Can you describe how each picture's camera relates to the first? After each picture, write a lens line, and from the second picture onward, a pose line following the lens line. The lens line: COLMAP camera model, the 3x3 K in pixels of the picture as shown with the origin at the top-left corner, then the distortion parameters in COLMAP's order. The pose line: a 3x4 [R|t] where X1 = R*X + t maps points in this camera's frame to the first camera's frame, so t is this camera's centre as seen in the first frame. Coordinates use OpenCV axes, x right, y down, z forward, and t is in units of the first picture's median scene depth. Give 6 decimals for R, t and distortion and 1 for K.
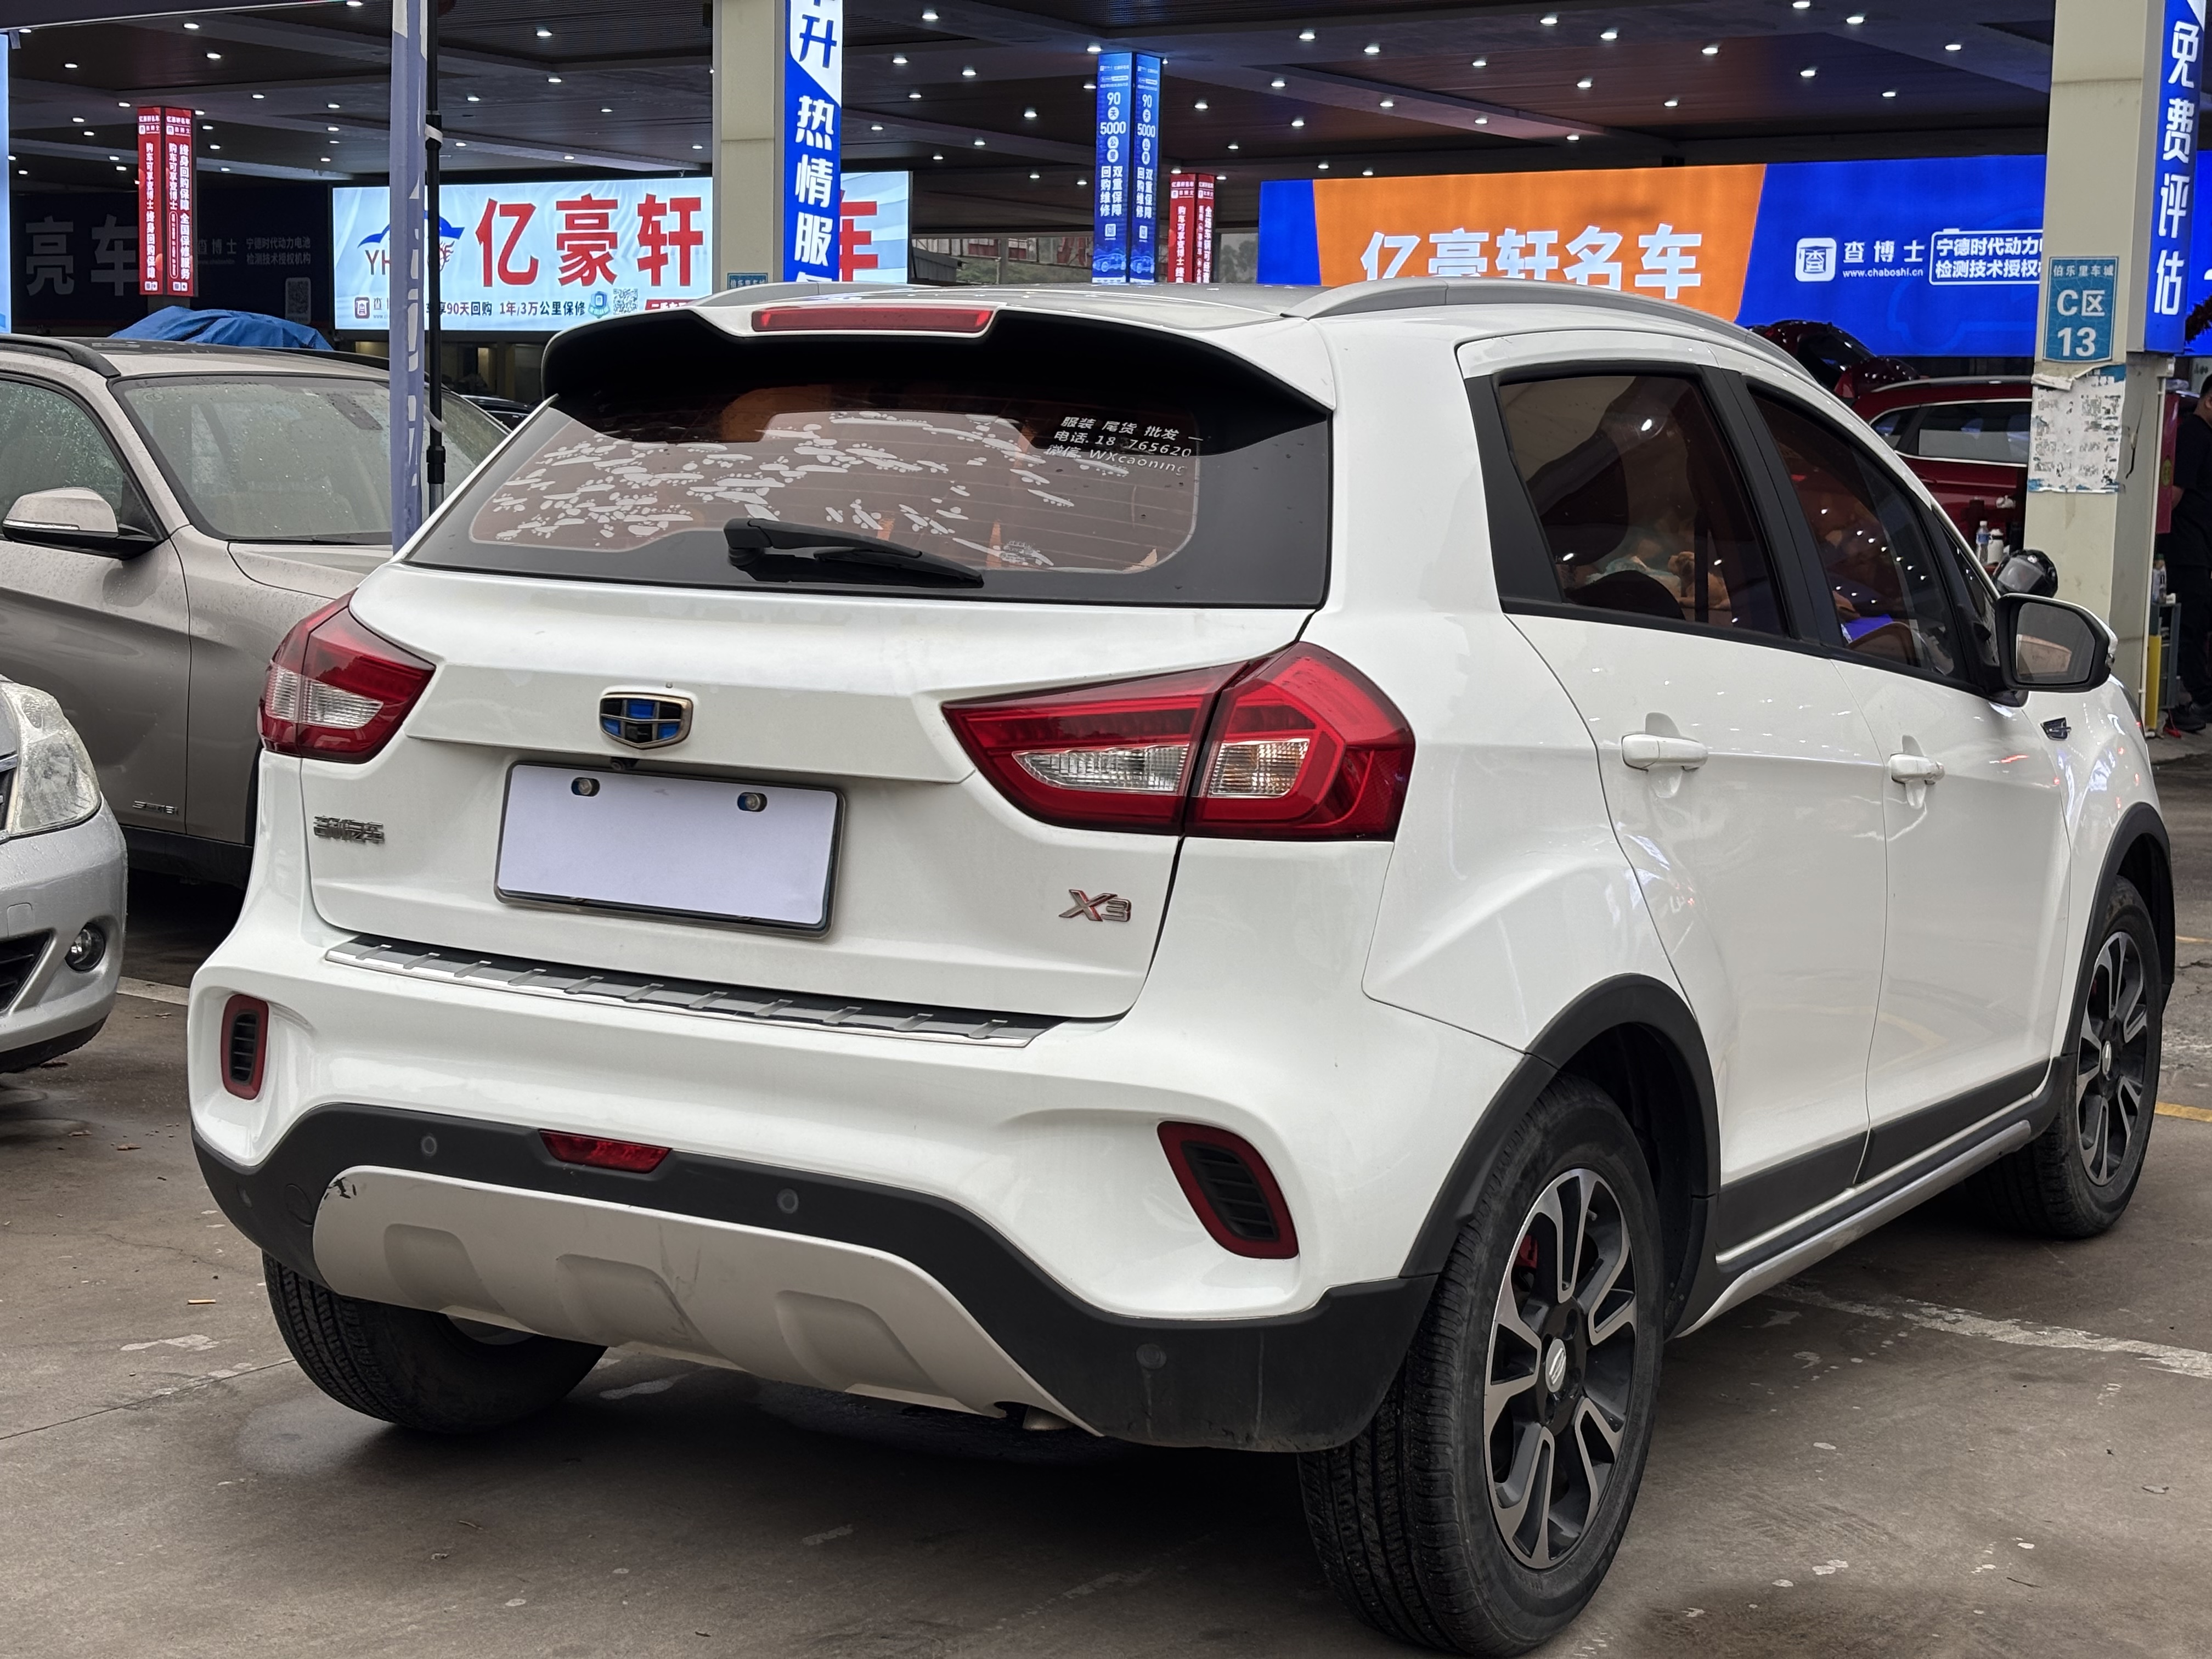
lens RADIAL K [[3307.6, 0, 1089.1], [0, 3307.6, 826.9], [0, 0, 1]] dist [0.253000, -0.991049]
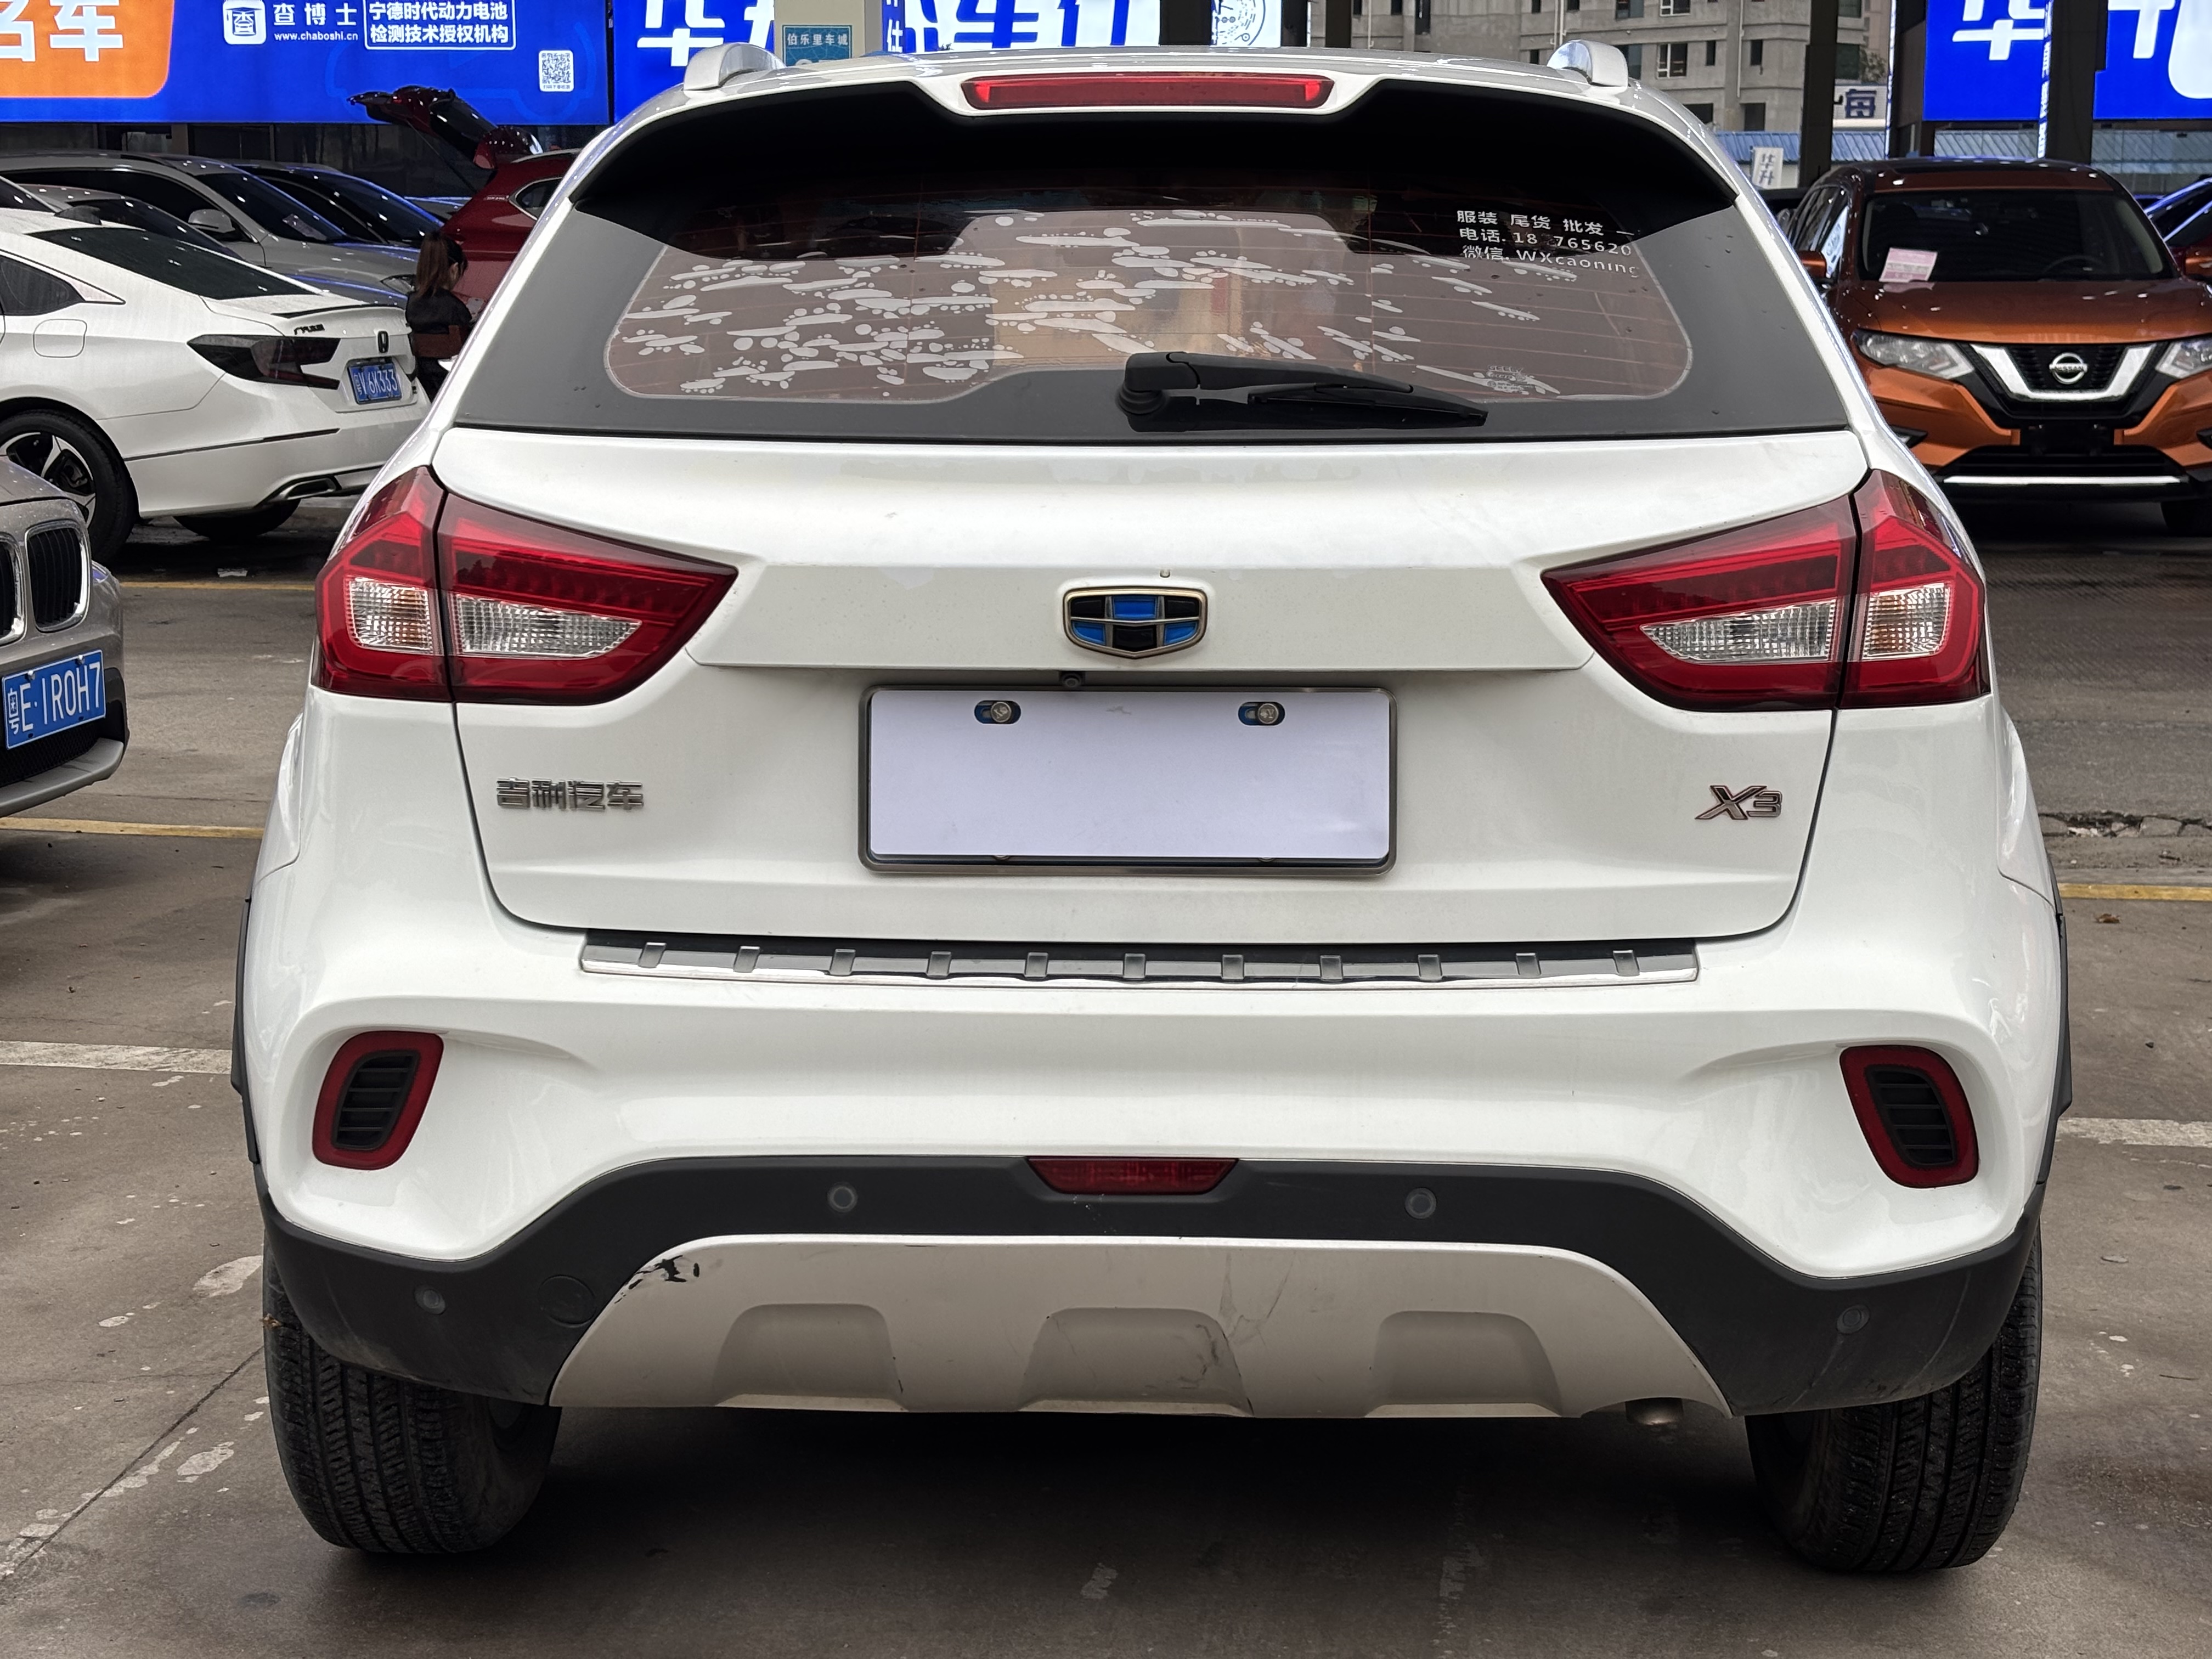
lens RADIAL K [[3307.6, 0, 1089.1], [0, 3307.6, 826.9], [0, 0, 1]] dist [0.253000, -0.991049]
pose [[0.880185, -0.105055, 0.462858, -0.489629], [0.073645, 0.993615, 0.085475, -0.049479], [-0.468882, -0.041147, 0.882302, 0.307606]]
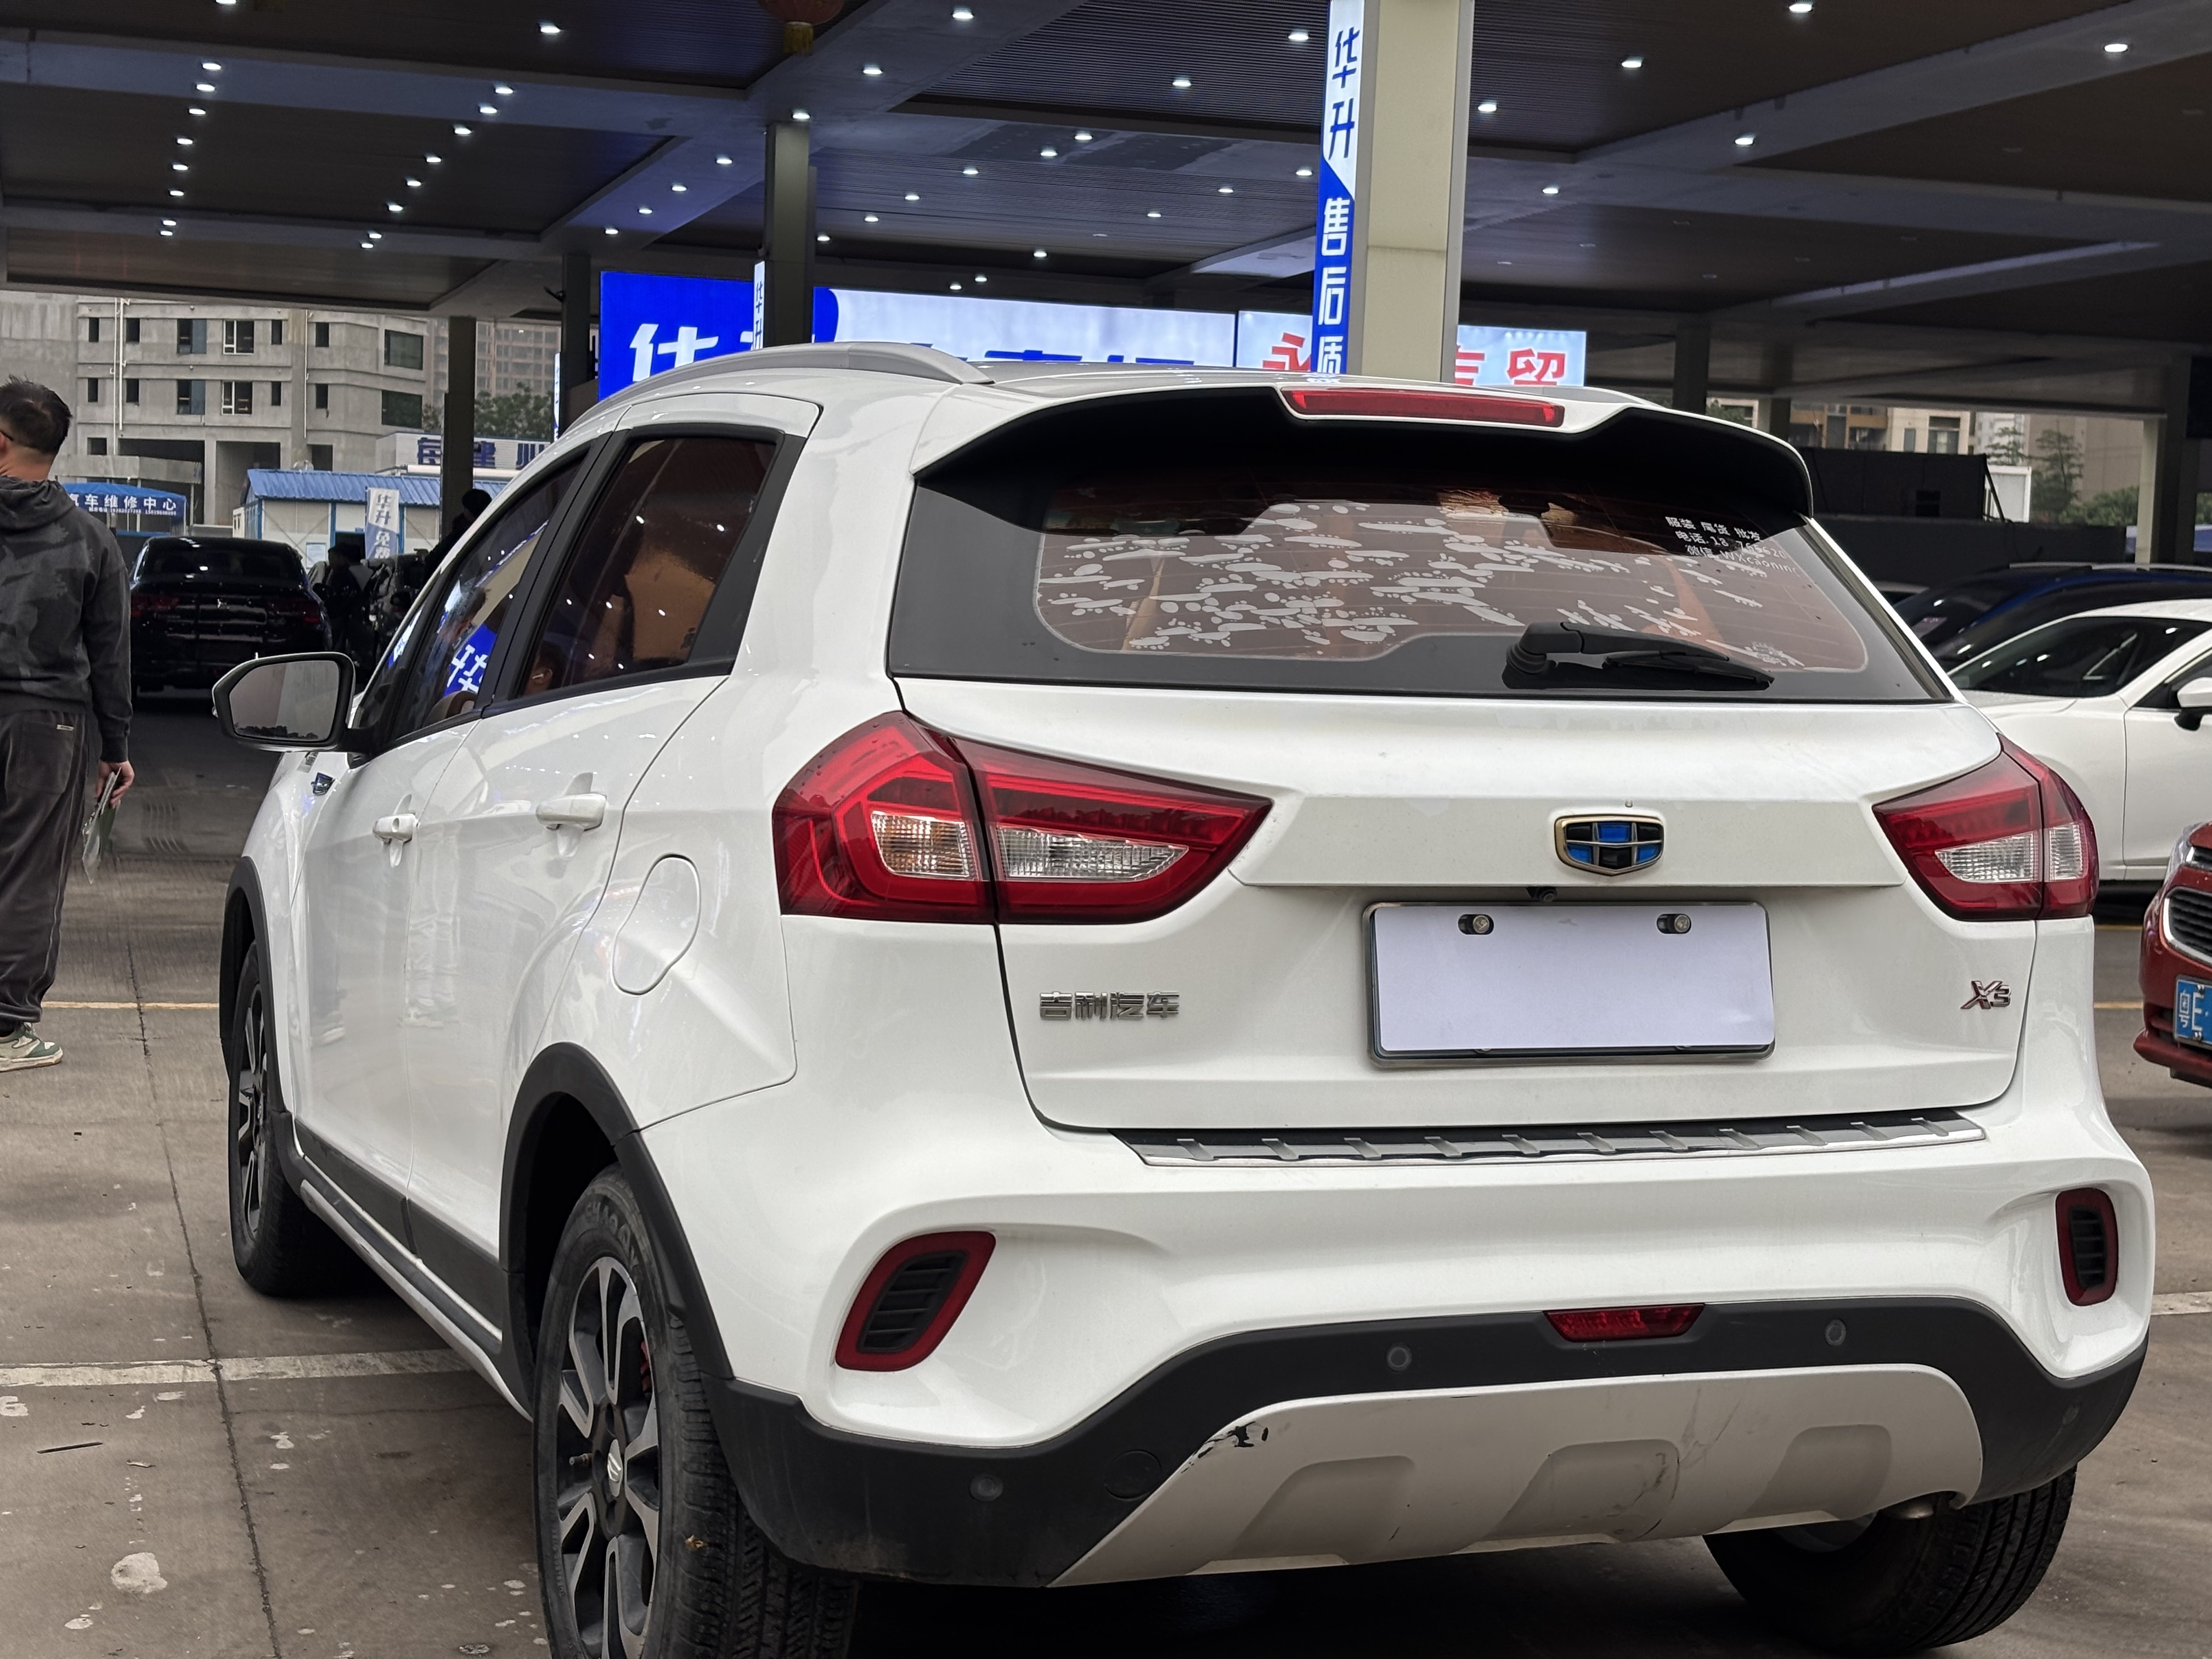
lens RADIAL K [[3307.6, 0, 1089.1], [0, 3307.6, 826.9], [0, 0, 1]] dist [0.253000, -0.991049]
pose [[0.603558, -0.055641, 0.795376, -0.915828], [0.069516, 0.997436, 0.017026, -0.060242], [-0.794283, 0.045015, 0.605878, 0.539428]]
